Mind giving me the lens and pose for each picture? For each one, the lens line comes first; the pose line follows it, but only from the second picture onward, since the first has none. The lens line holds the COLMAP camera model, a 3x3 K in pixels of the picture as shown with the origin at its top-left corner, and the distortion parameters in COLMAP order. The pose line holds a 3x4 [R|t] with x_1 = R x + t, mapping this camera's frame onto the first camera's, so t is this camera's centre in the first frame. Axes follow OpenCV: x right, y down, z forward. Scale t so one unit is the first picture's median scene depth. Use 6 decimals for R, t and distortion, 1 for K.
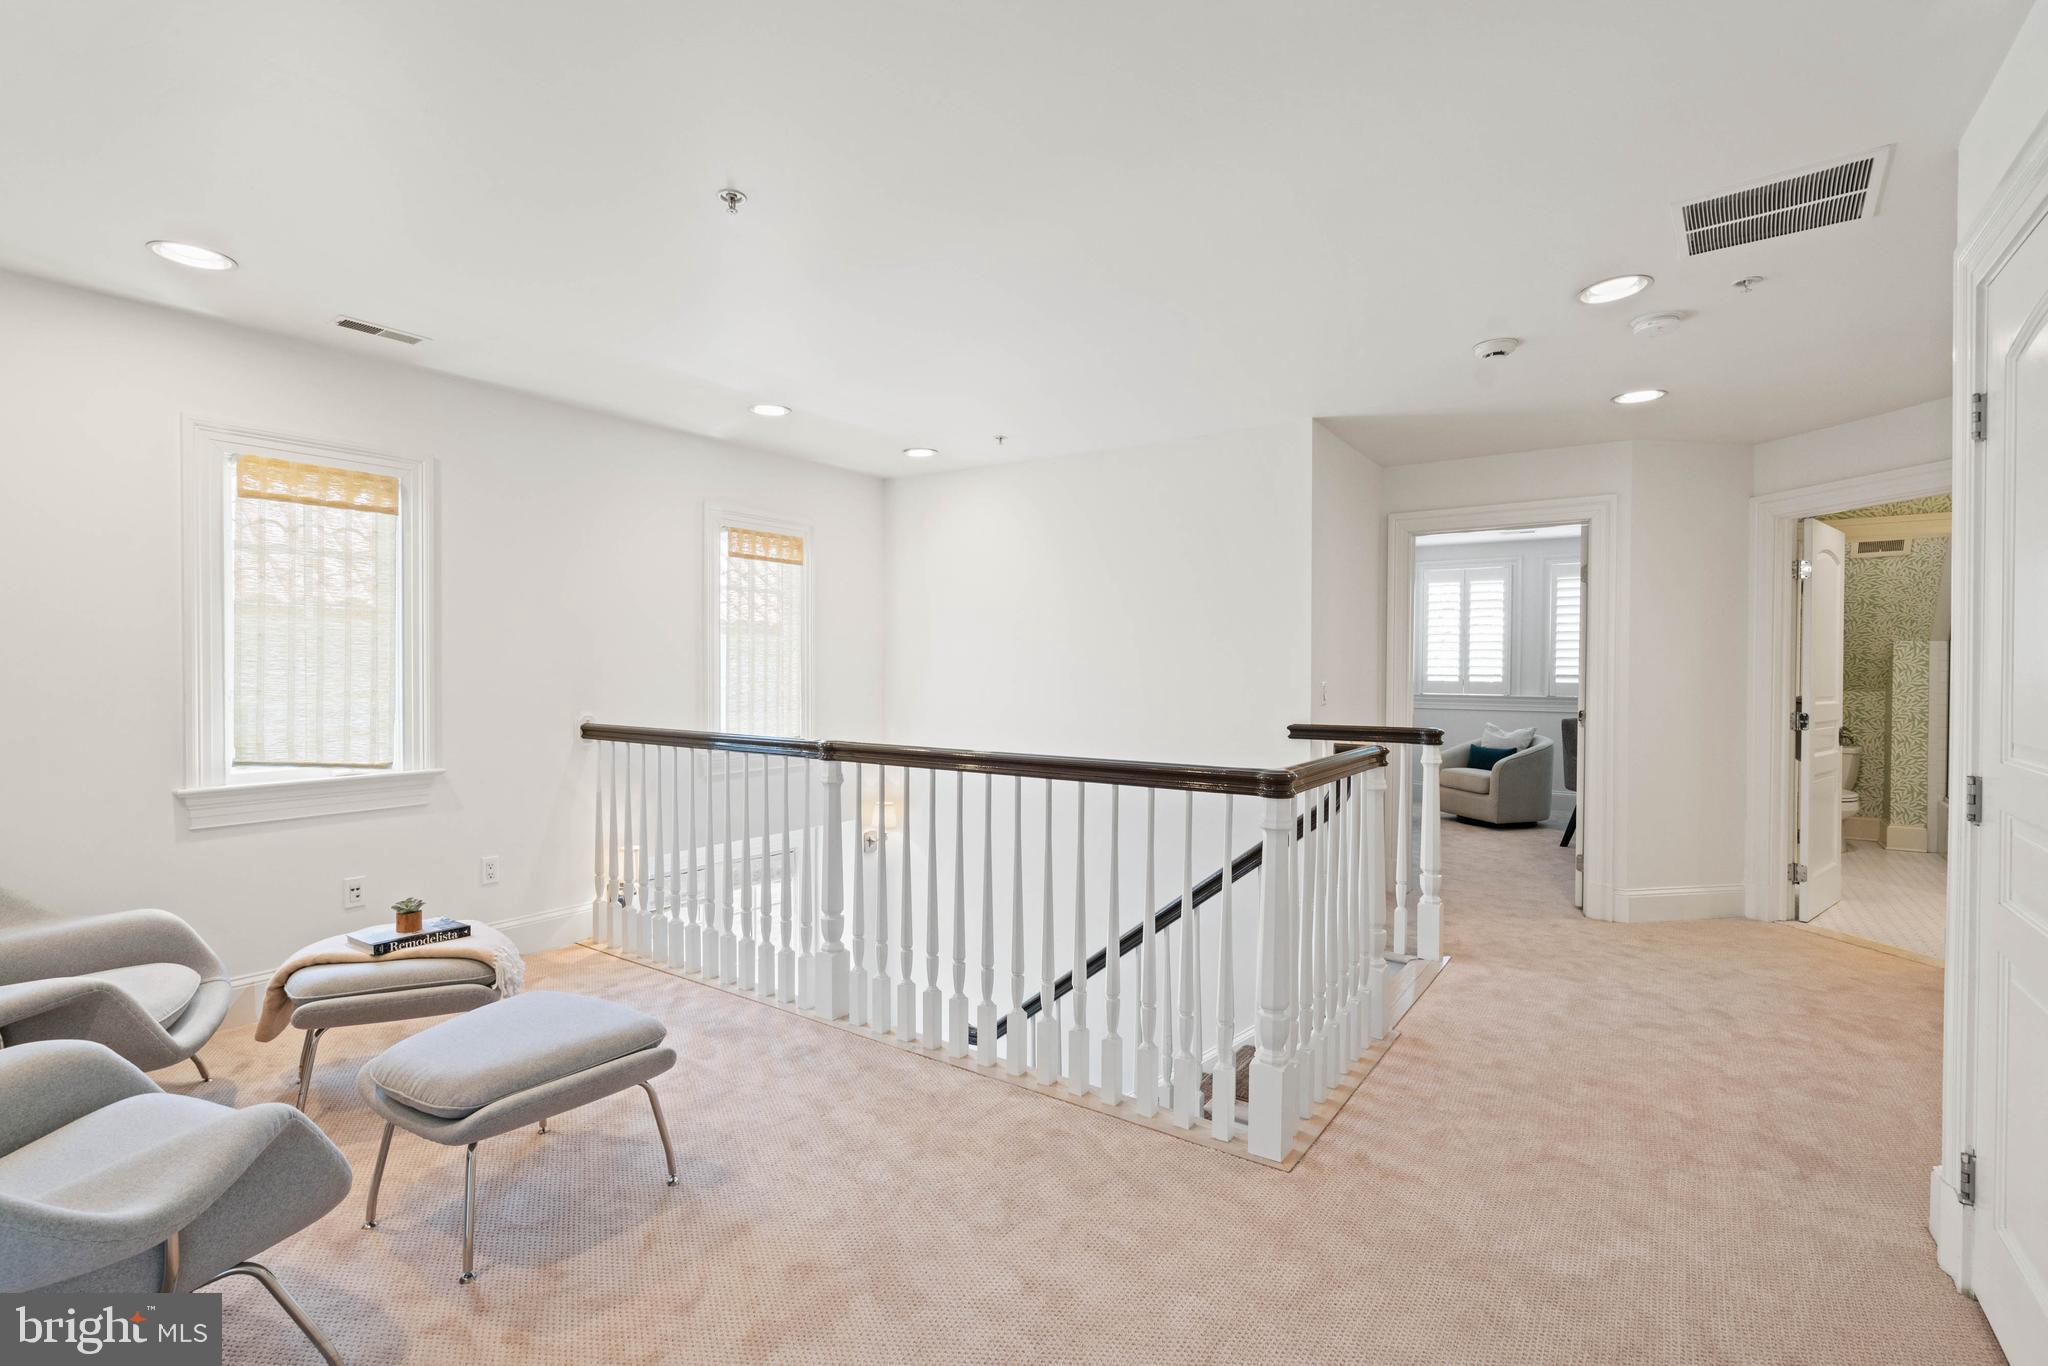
lens RADIAL K [[922.5, 0, 1008.9], [0, 922.5, 668.4], [0, 0, 1]] dist [-0.002410, 0.000031]
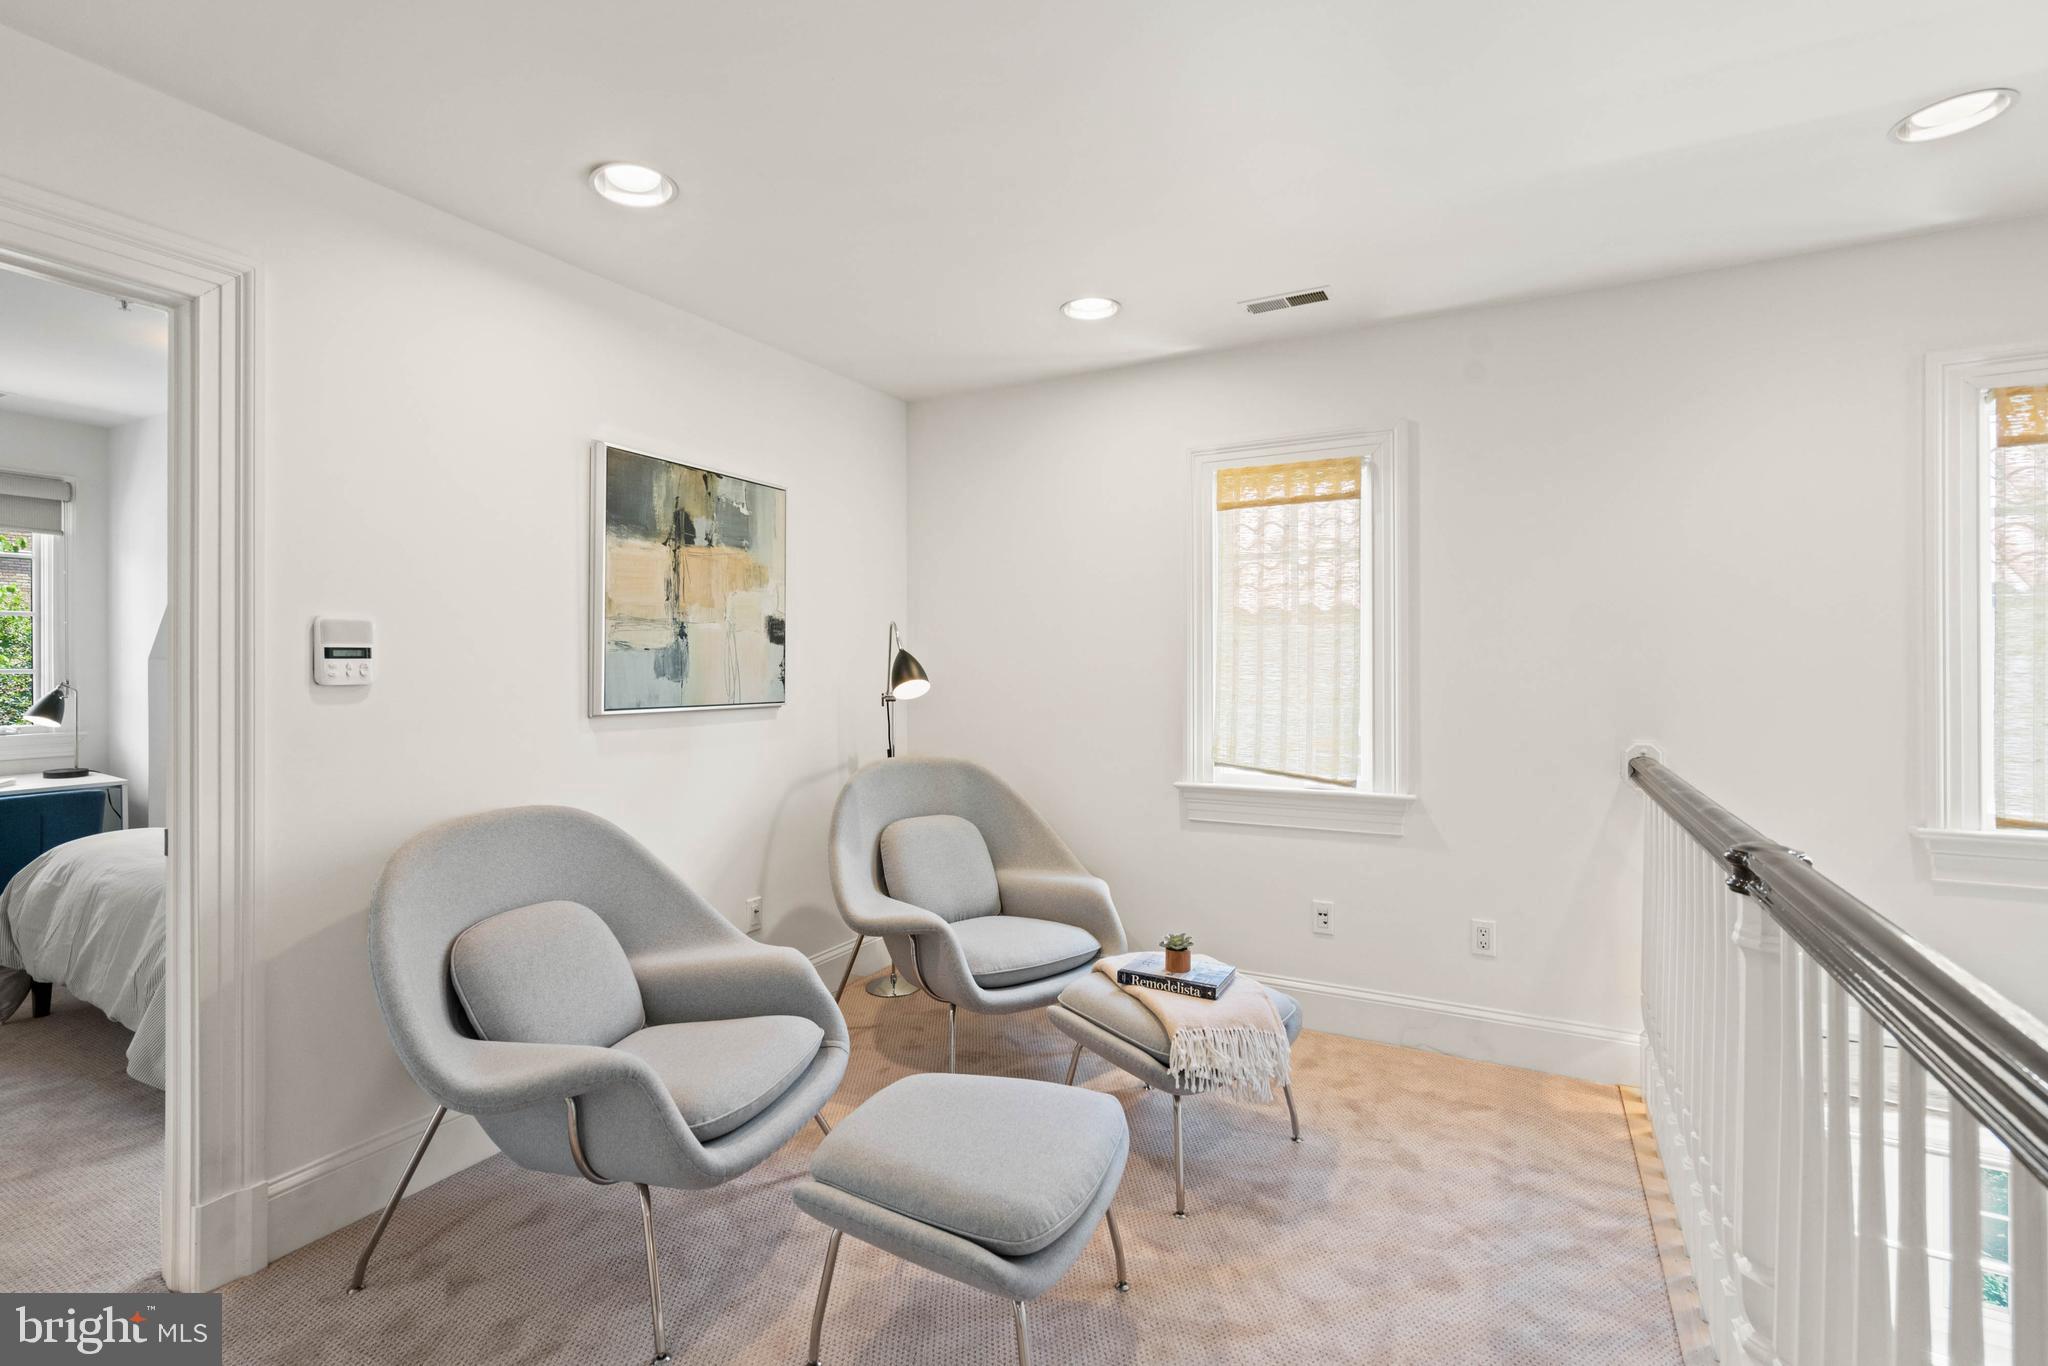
lens RADIAL K [[922.5, 0, 1008.9], [0, 922.5, 668.4], [0, 0, 1]] dist [-0.002410, 0.000031]
pose [[0.124821, -0.007133, -0.992154, 0.165360], [-0.002267, 0.999970, -0.007474, 0.002423], [0.992177, 0.003182, 0.124801, 0.575175]]
